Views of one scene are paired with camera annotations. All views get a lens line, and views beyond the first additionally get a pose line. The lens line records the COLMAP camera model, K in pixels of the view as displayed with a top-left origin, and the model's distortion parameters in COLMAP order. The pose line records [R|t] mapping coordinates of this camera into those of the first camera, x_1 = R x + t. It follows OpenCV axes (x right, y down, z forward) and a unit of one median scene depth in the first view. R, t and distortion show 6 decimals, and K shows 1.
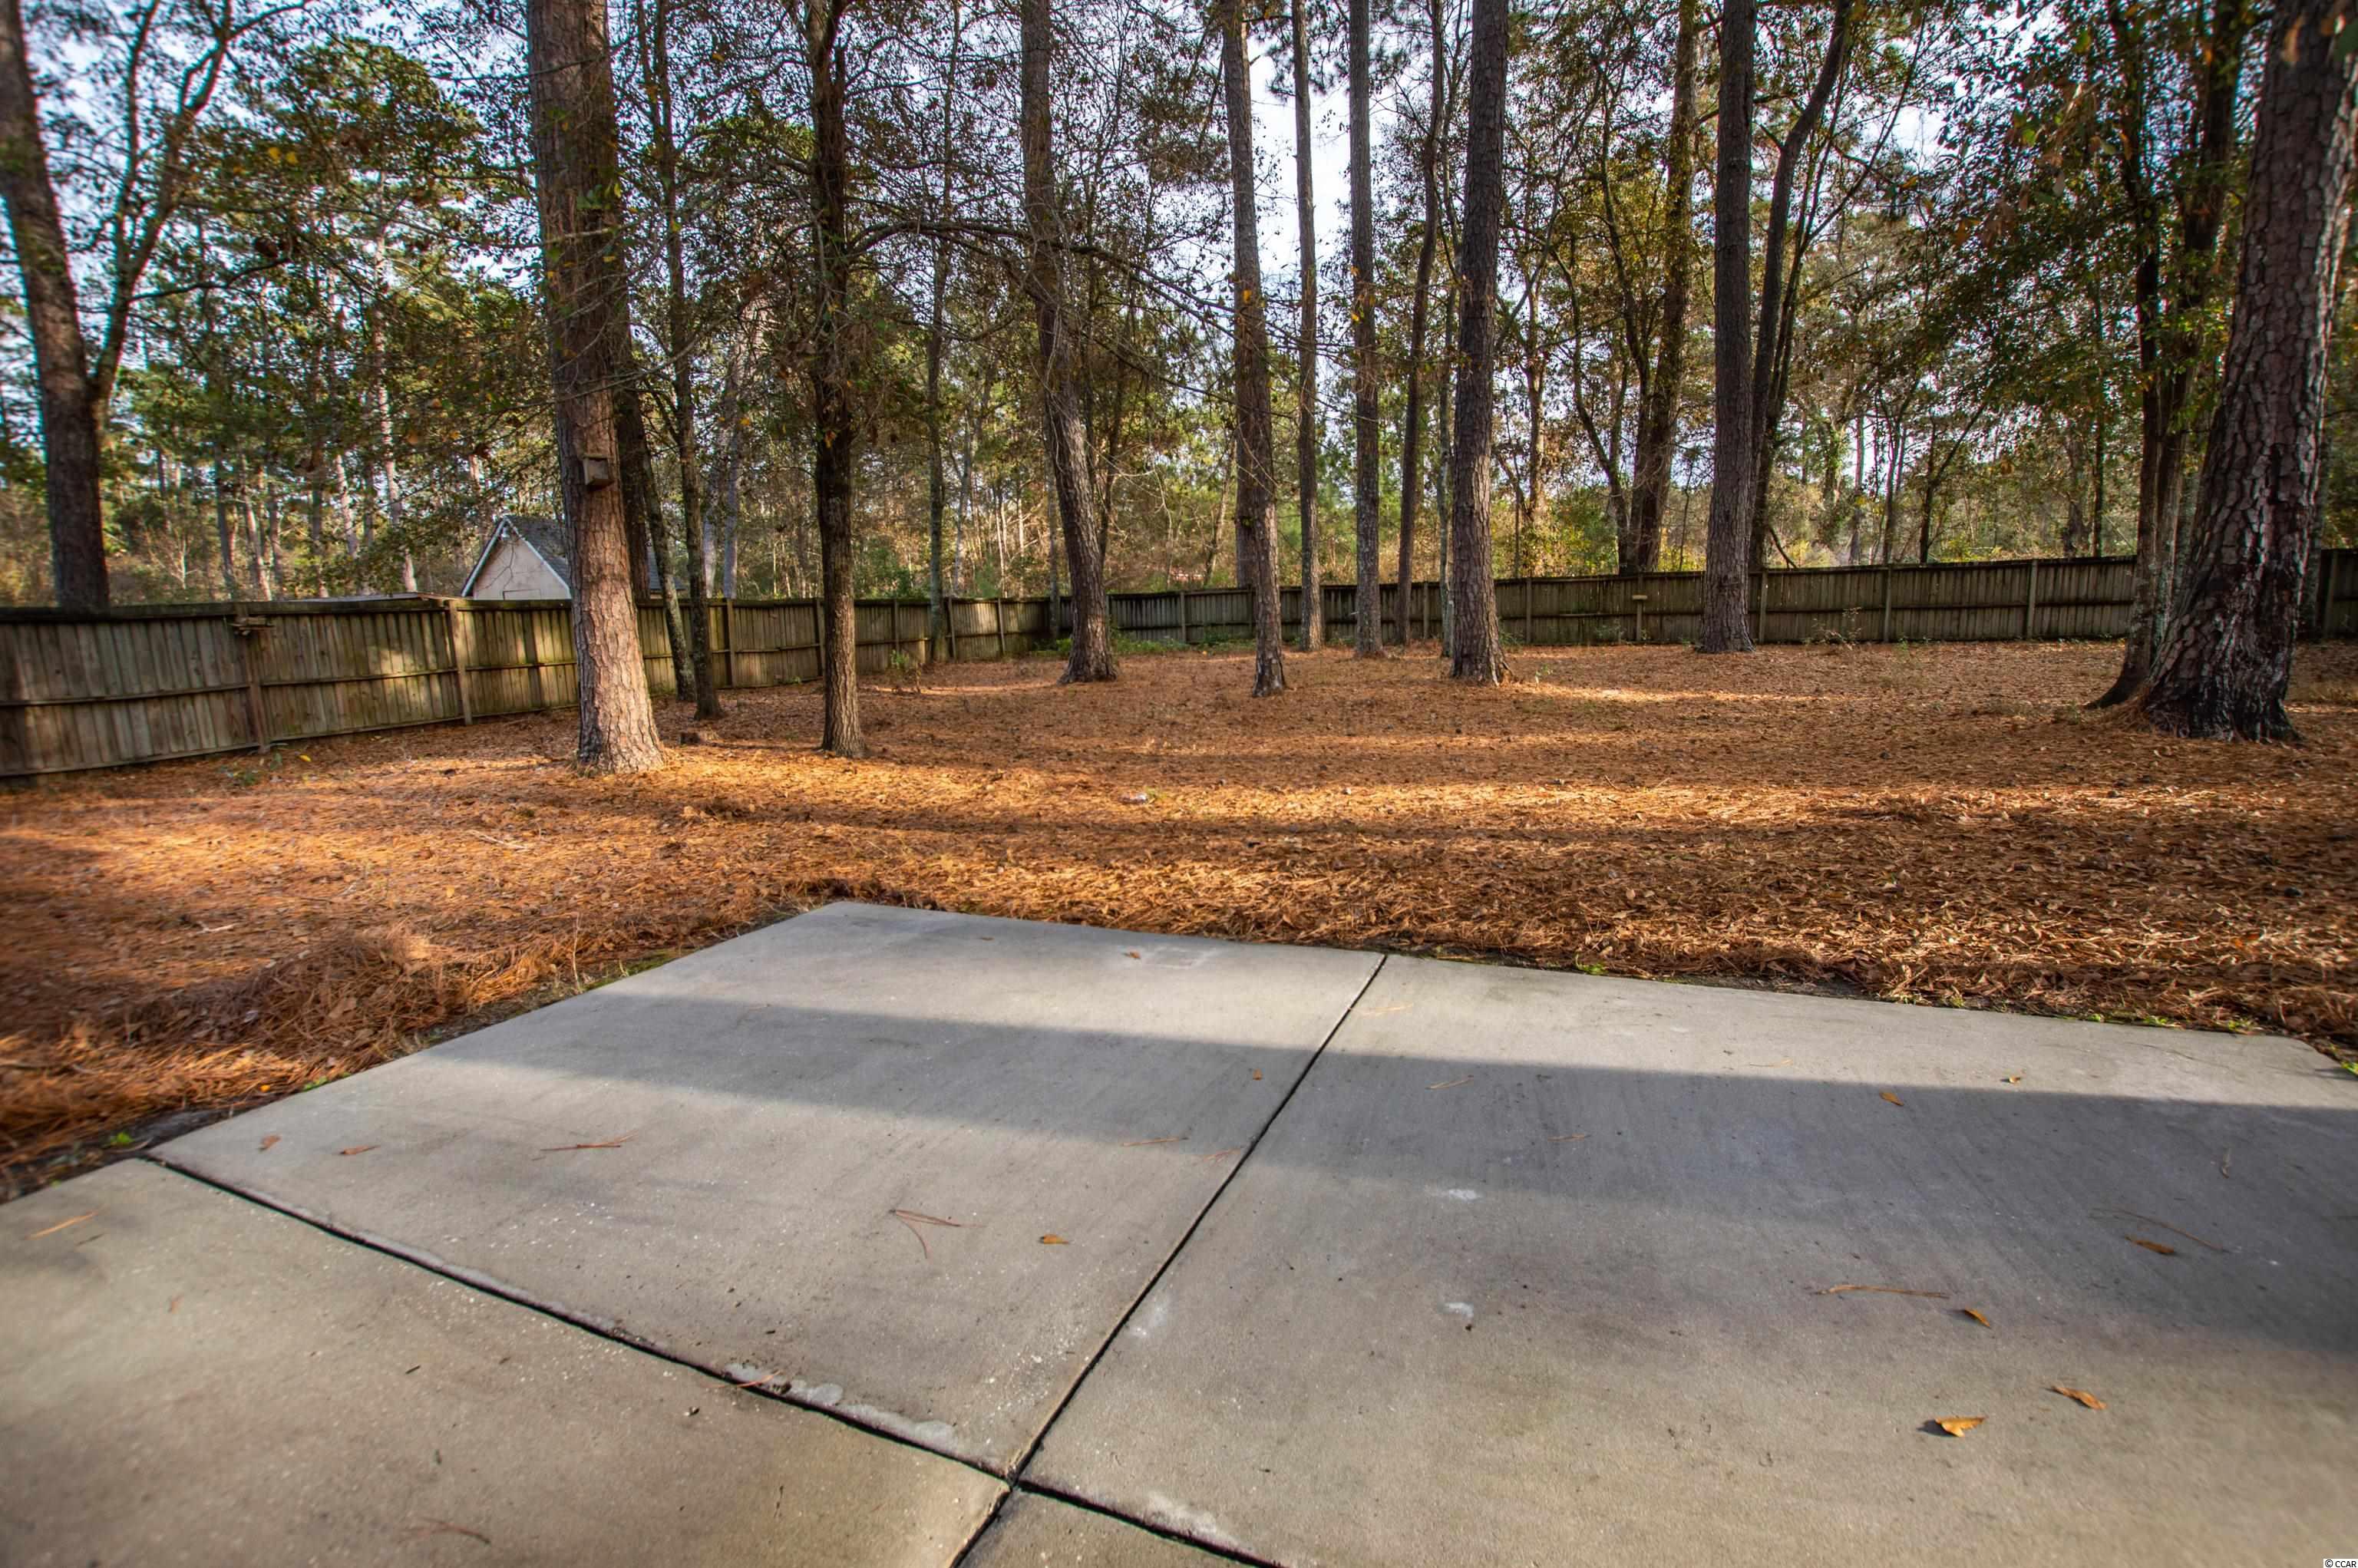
lens RADIAL K [[1050.2, 0, 1186.4], [0, 1050.2, 782.1], [0, 0, 1]] dist [-0.032459, 0.004226]
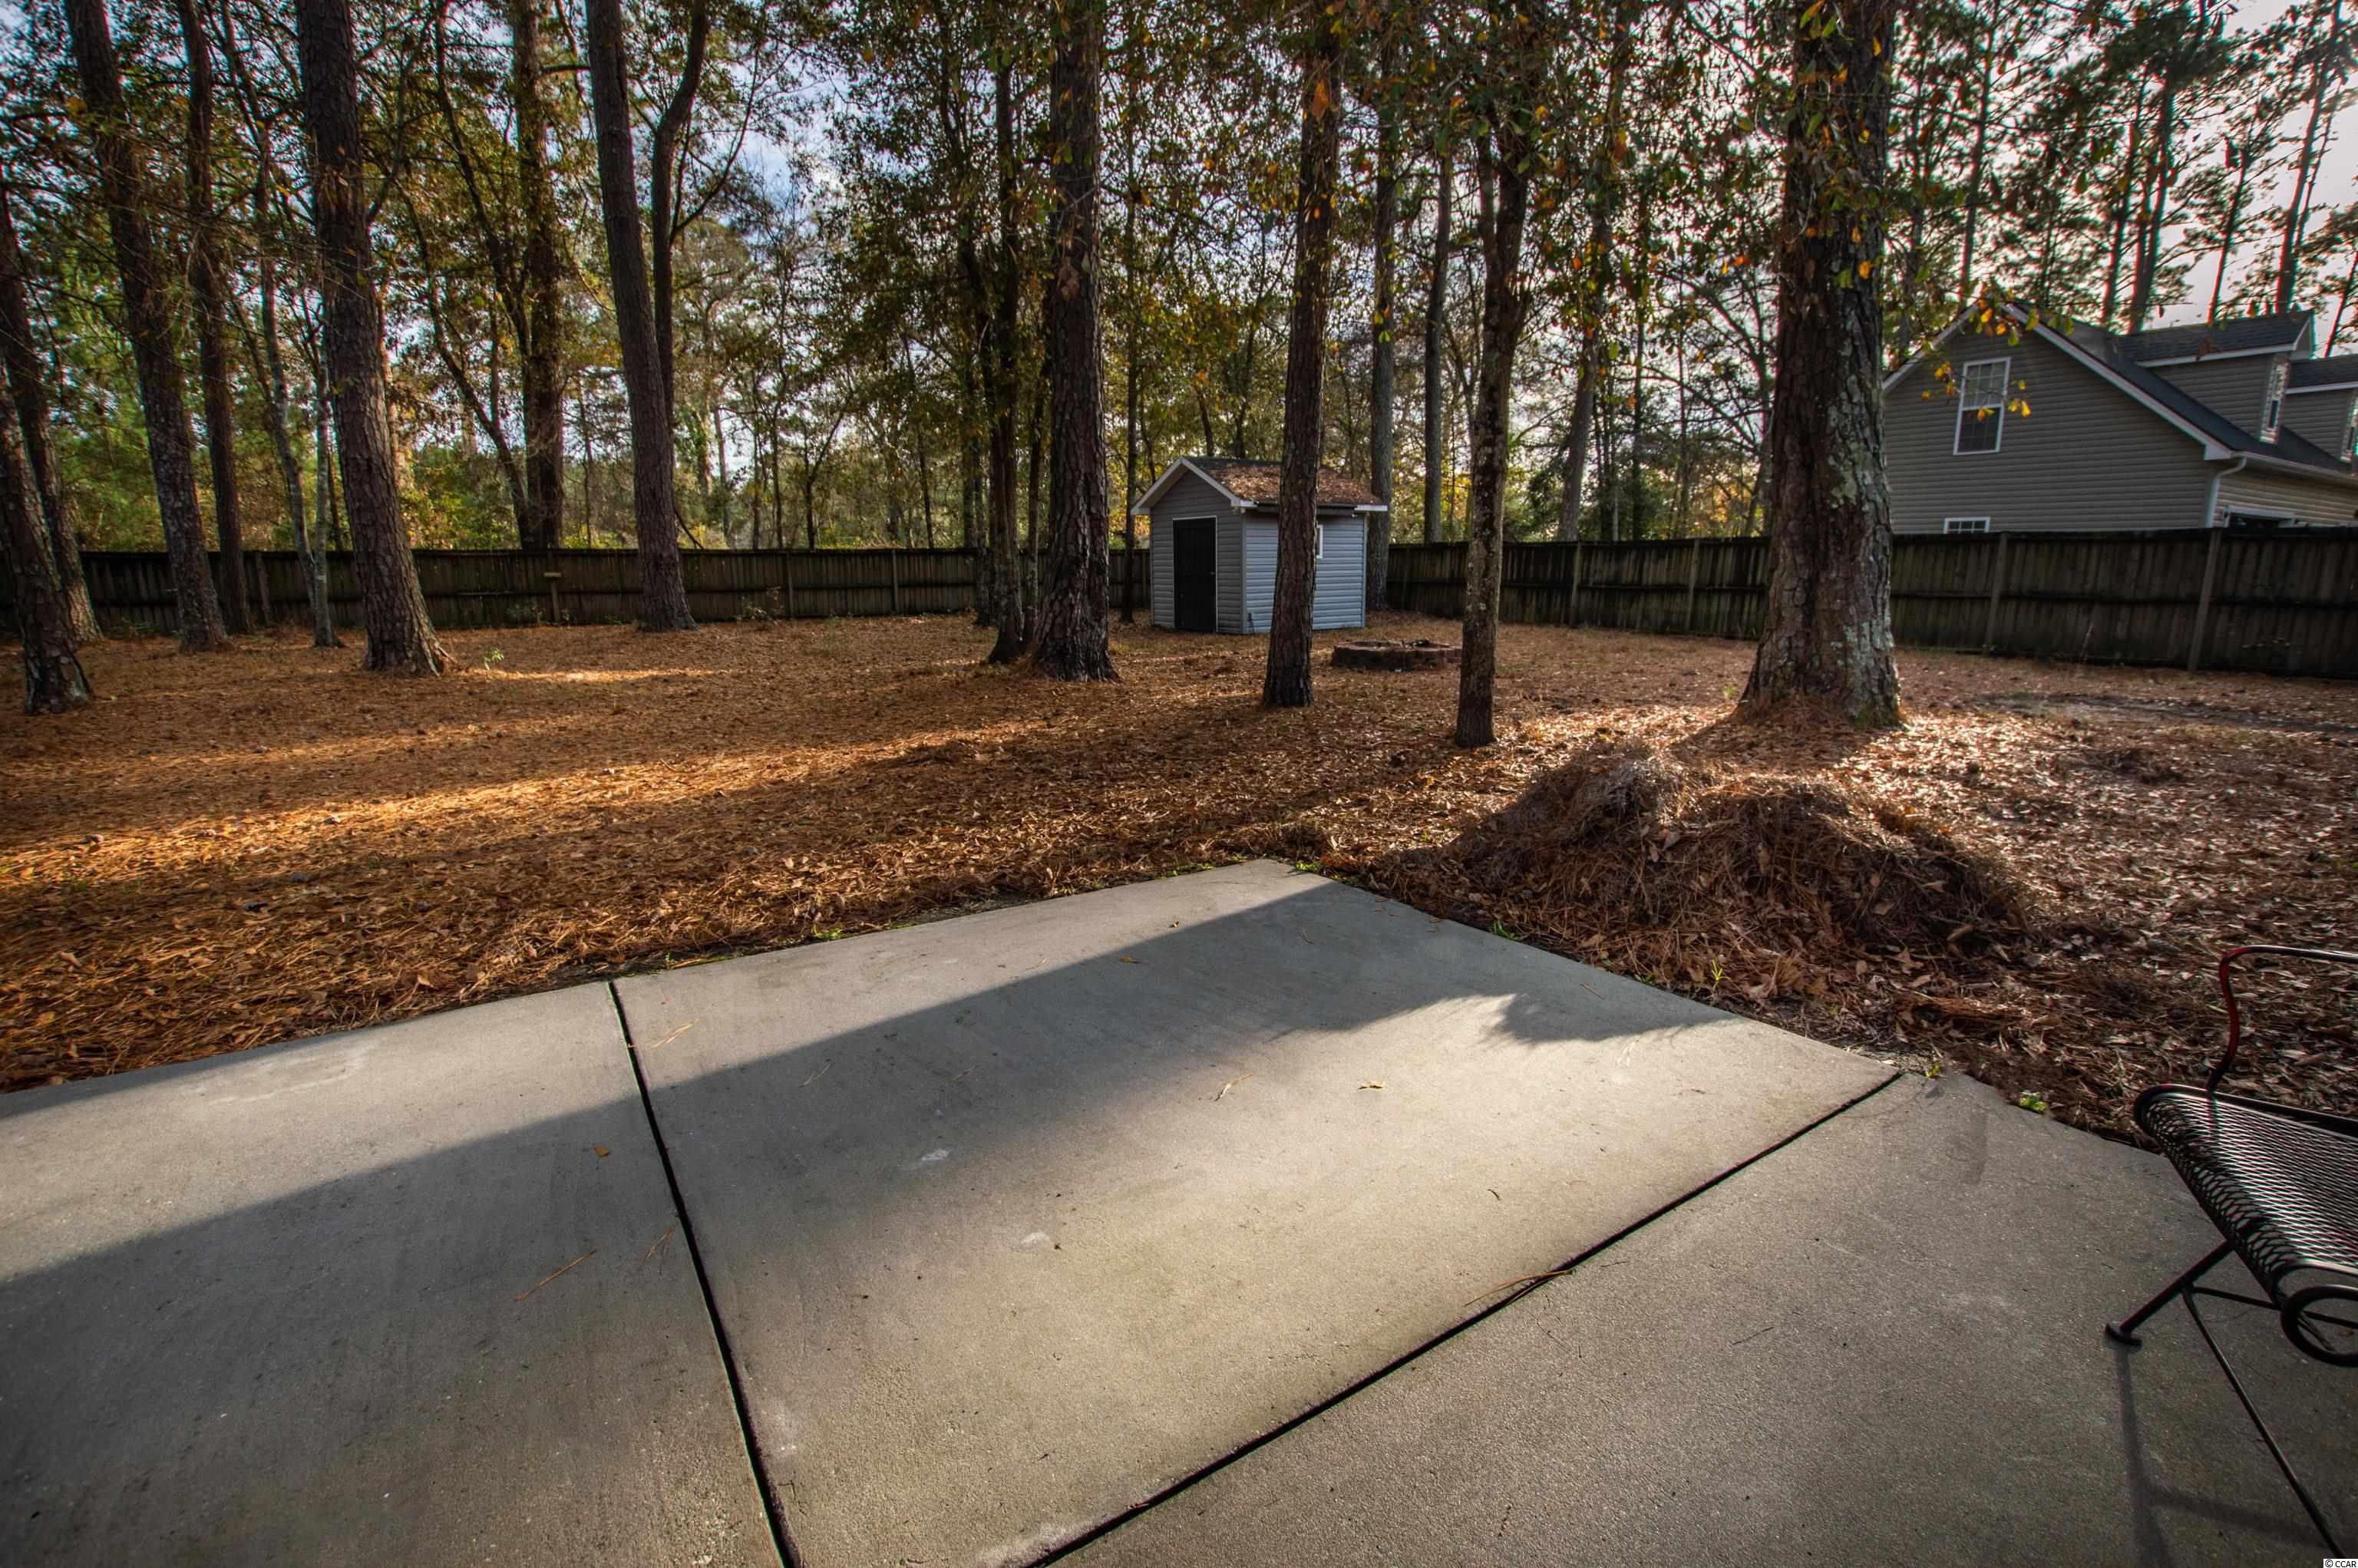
lens RADIAL K [[1050.2, 0, 1186.4], [0, 1050.2, 782.1], [0, 0, 1]] dist [-0.032459, 0.004226]
pose [[0.561370, -0.135840, 0.816340, -0.193682], [0.120768, 0.989323, 0.081576, -0.008157], [-0.818706, 0.052793, 0.571781, 0.105322]]
